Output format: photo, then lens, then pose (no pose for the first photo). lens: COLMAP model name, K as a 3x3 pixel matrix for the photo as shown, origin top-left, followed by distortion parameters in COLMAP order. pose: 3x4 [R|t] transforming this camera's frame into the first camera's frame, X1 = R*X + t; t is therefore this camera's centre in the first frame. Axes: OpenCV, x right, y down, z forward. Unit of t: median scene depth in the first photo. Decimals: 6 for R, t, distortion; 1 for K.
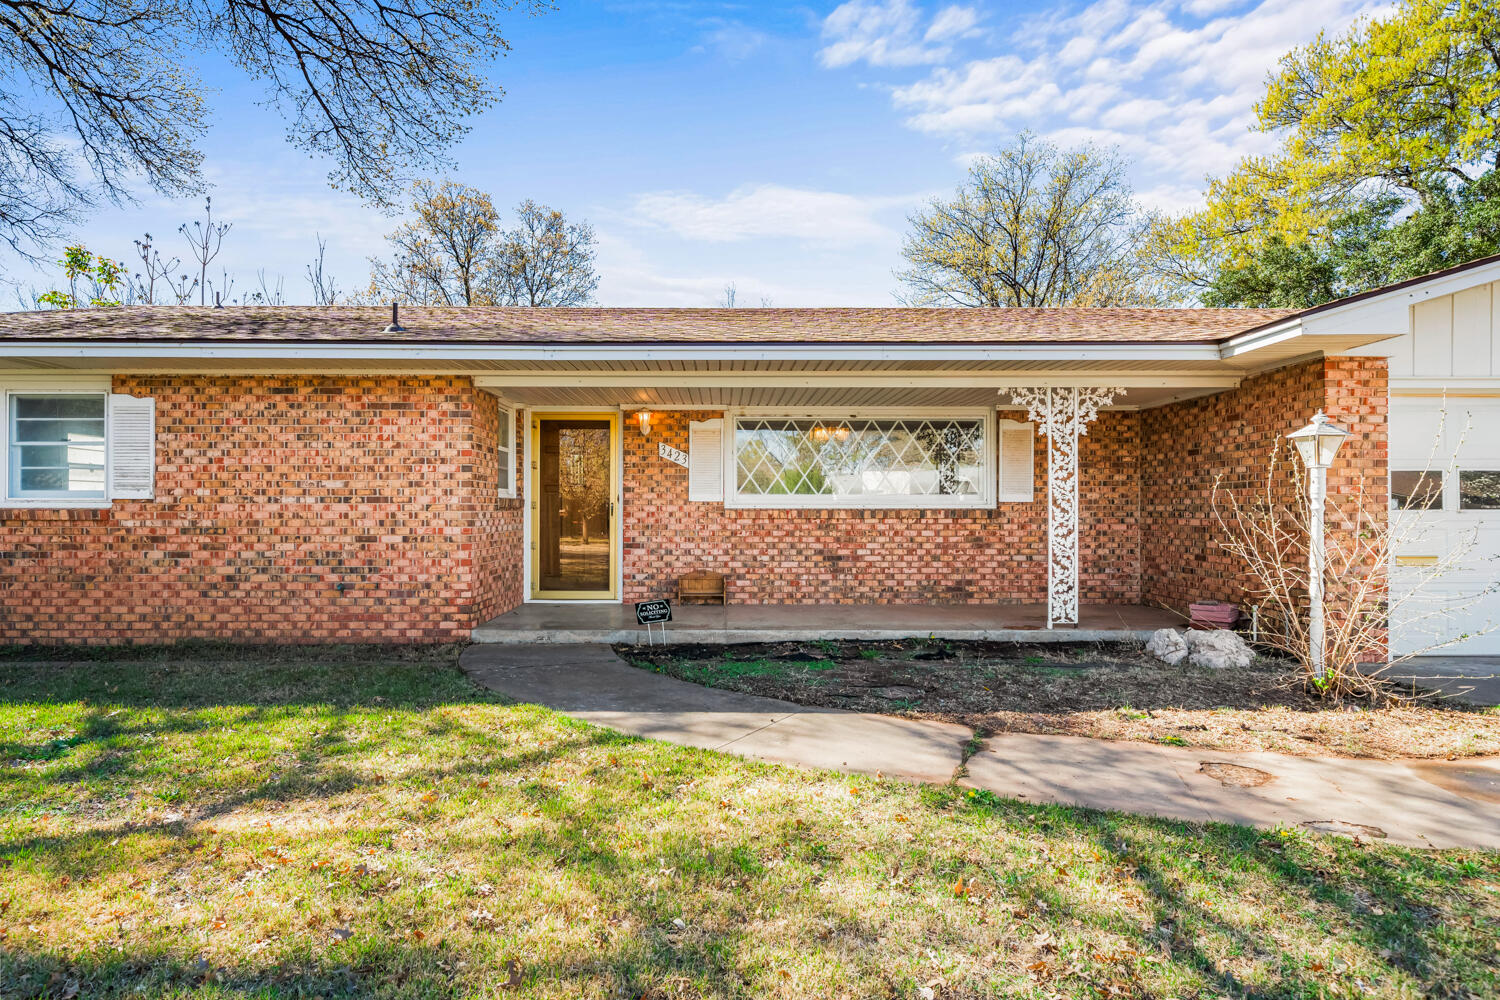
lens RADIAL K [[807.1, 0, 751.1], [0, 807.1, 500.0], [0, 0, 1]] dist [0.003907, 0.000442]
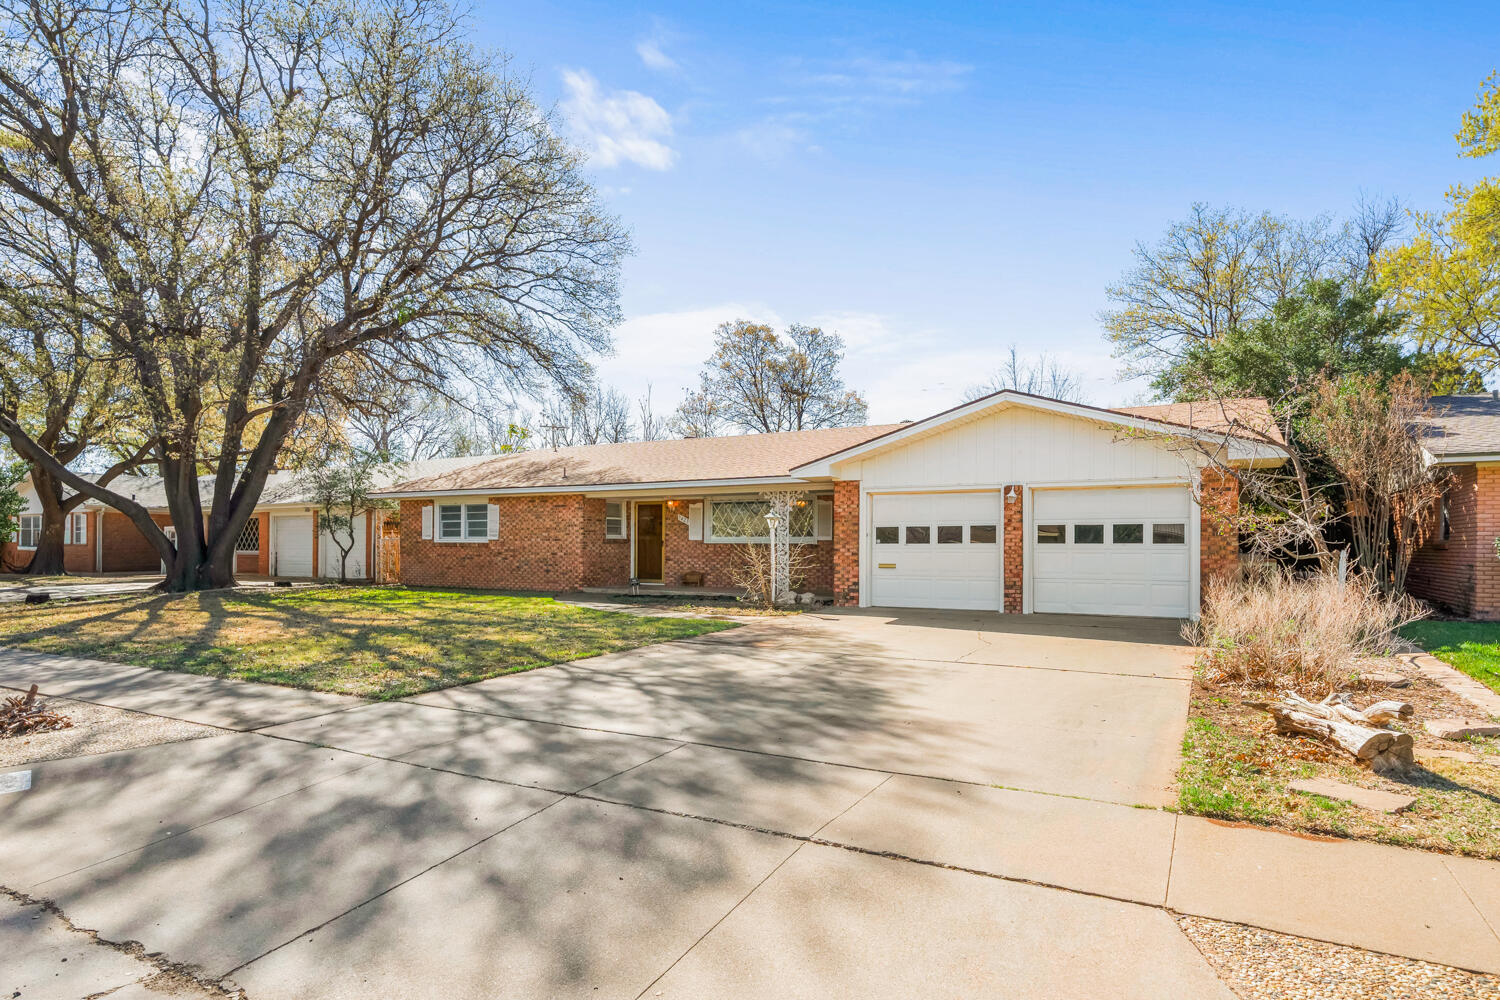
lens RADIAL K [[817.5, 0, 750.3], [0, 817.5, 506.2], [0, 0, 1]] dist [-0.001408, -0.000025]
pose [[0.878235, -0.021435, -0.477749, 1.467068], [0.003554, 0.999260, -0.038299, -0.005381], [0.478216, 0.031938, 0.877661, -1.157138]]
